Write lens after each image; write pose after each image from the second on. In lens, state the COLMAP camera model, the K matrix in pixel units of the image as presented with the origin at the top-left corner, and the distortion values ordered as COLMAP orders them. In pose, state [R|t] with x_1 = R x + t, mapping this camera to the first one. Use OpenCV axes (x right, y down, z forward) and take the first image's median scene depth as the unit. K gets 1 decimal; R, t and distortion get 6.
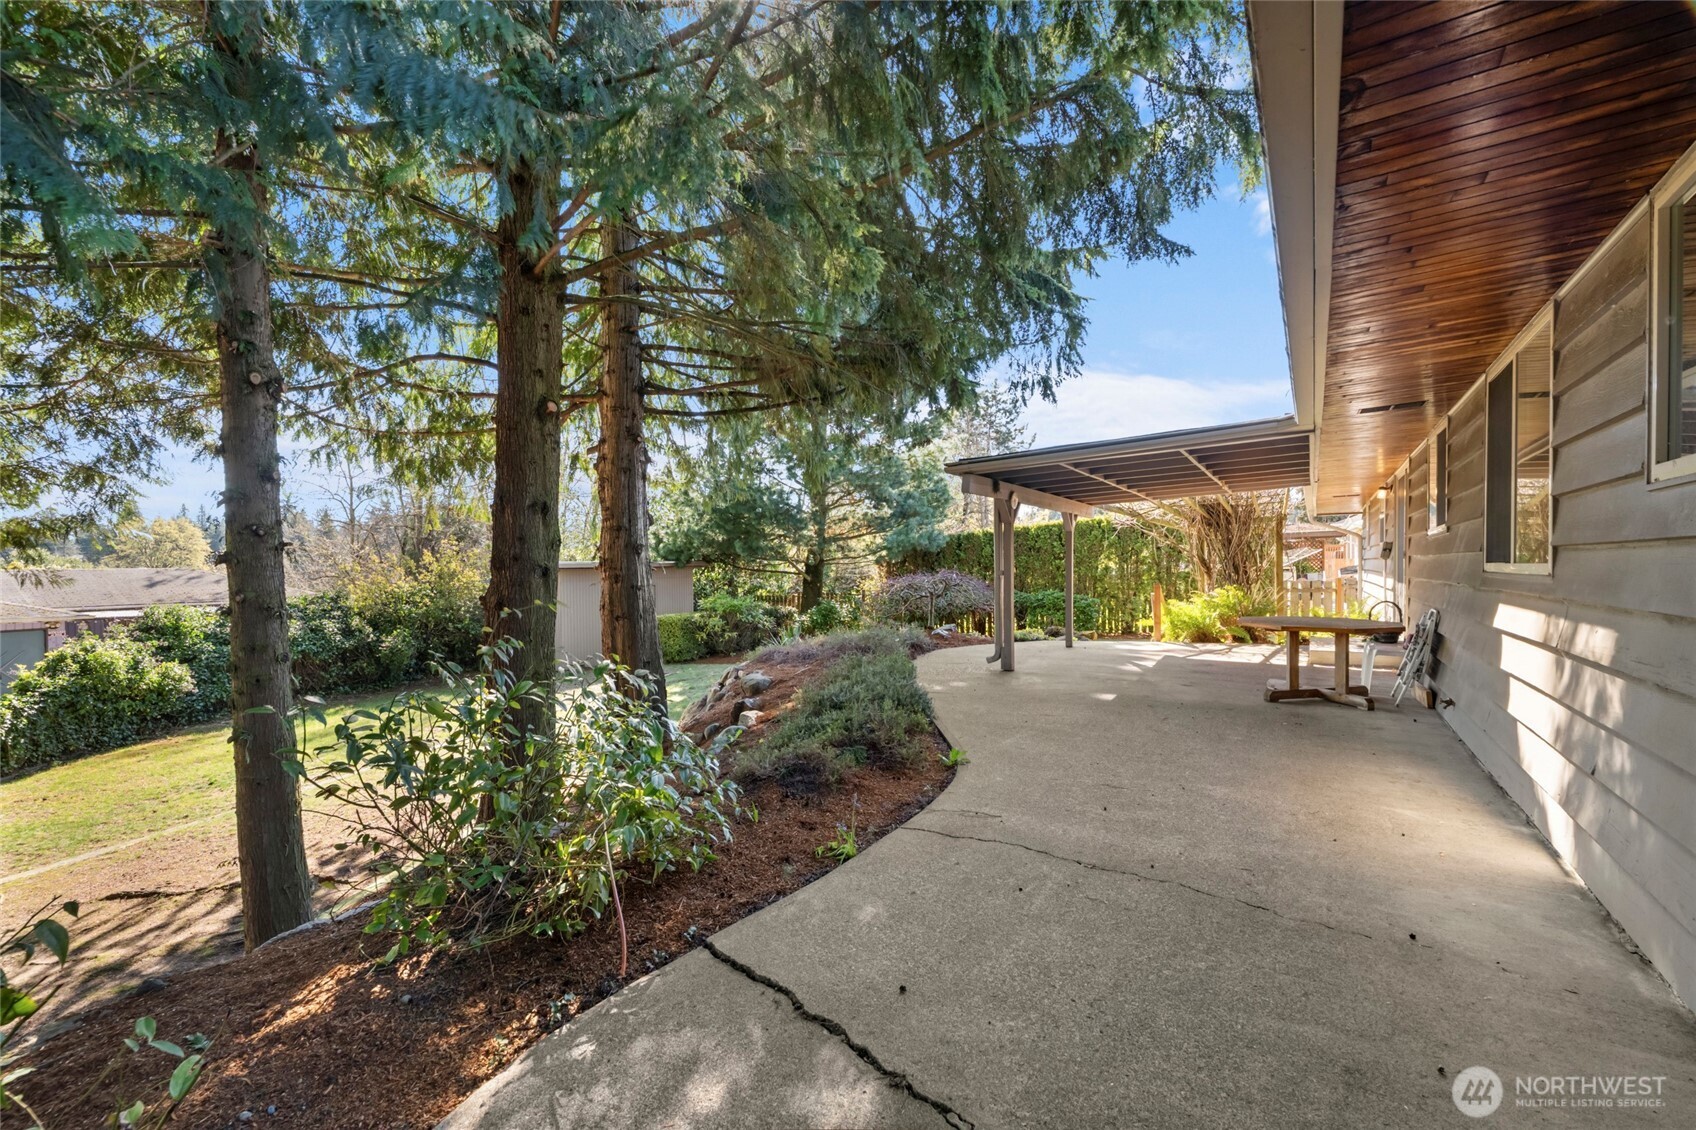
lens RADIAL K [[751.8, 0, 851.0], [0, 751.8, 548.2], [0, 0, 1]] dist [-0.003486, -0.000132]
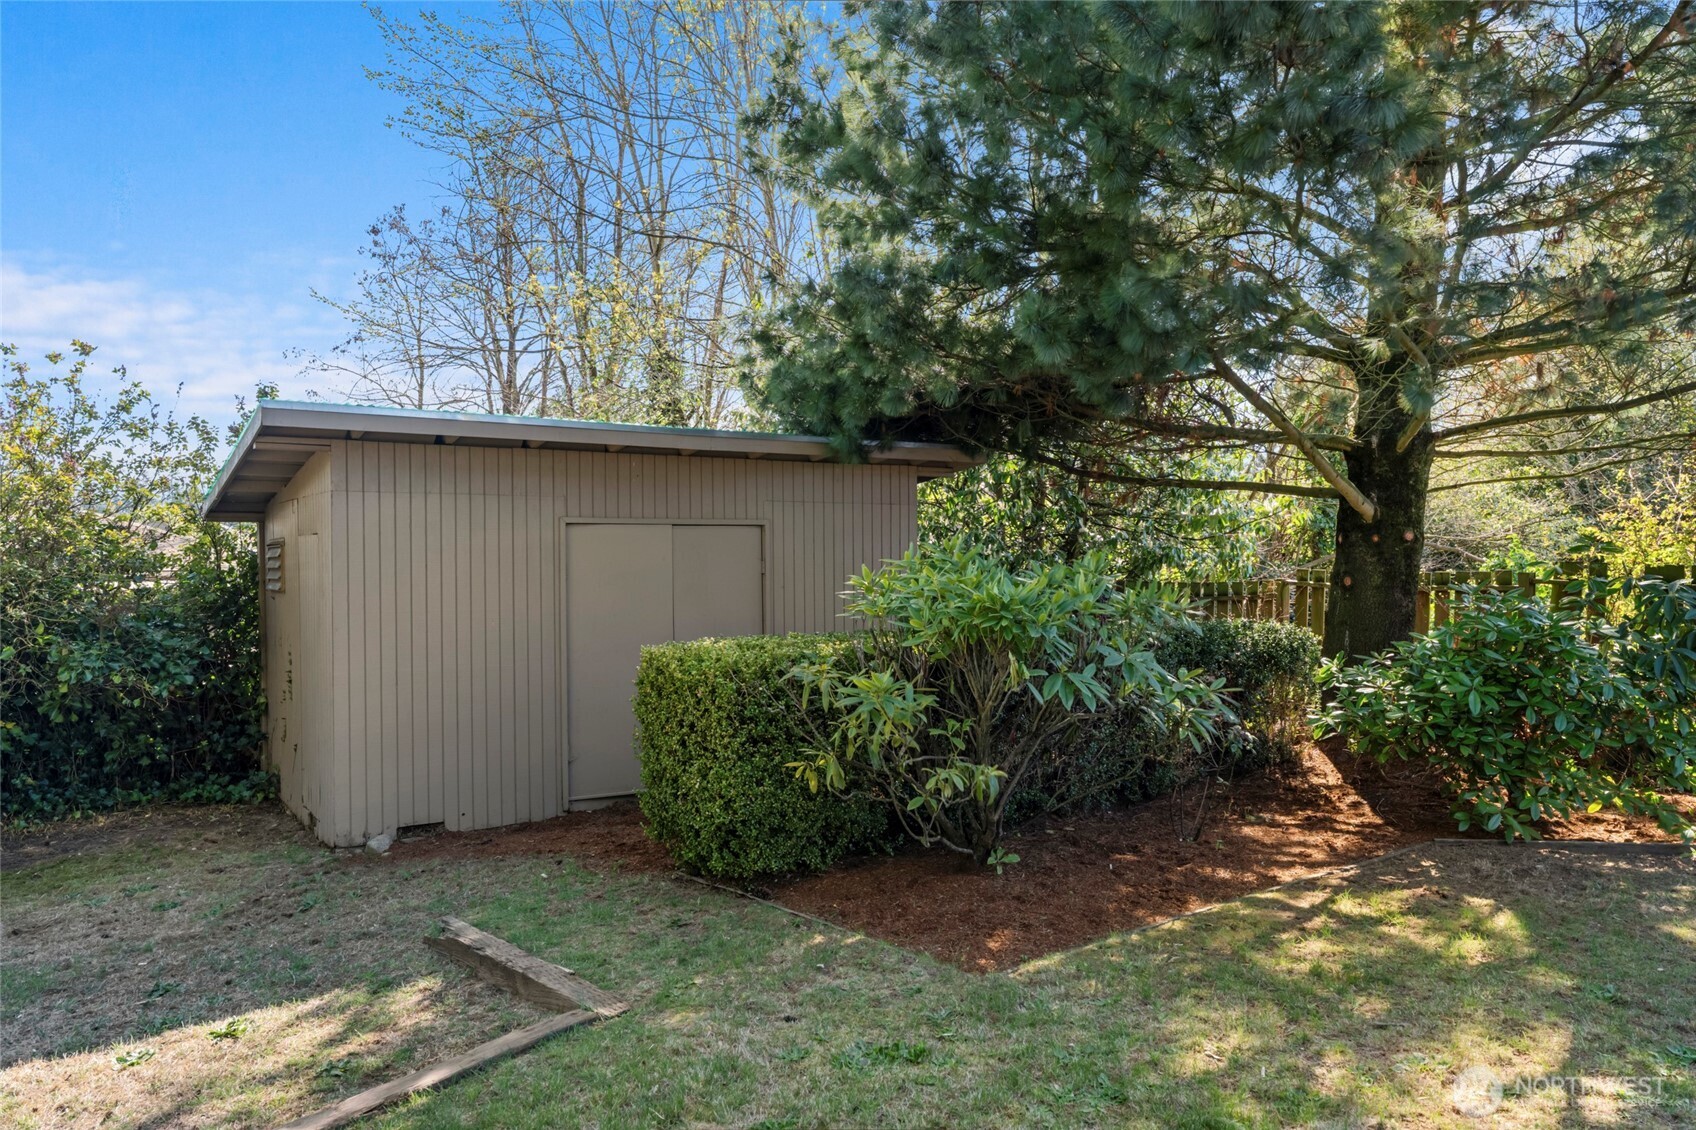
lens RADIAL K [[1169.8, 0, 848.0], [0, 1169.8, 565.0], [0, 0, 1]] dist [0.006287, 0.001106]
pose [[0.925220, 0.018601, -0.378975, -0.069662], [-0.004776, 0.999289, 0.037388, 0.046747], [0.379401, -0.032782, 0.924651, 0.609247]]
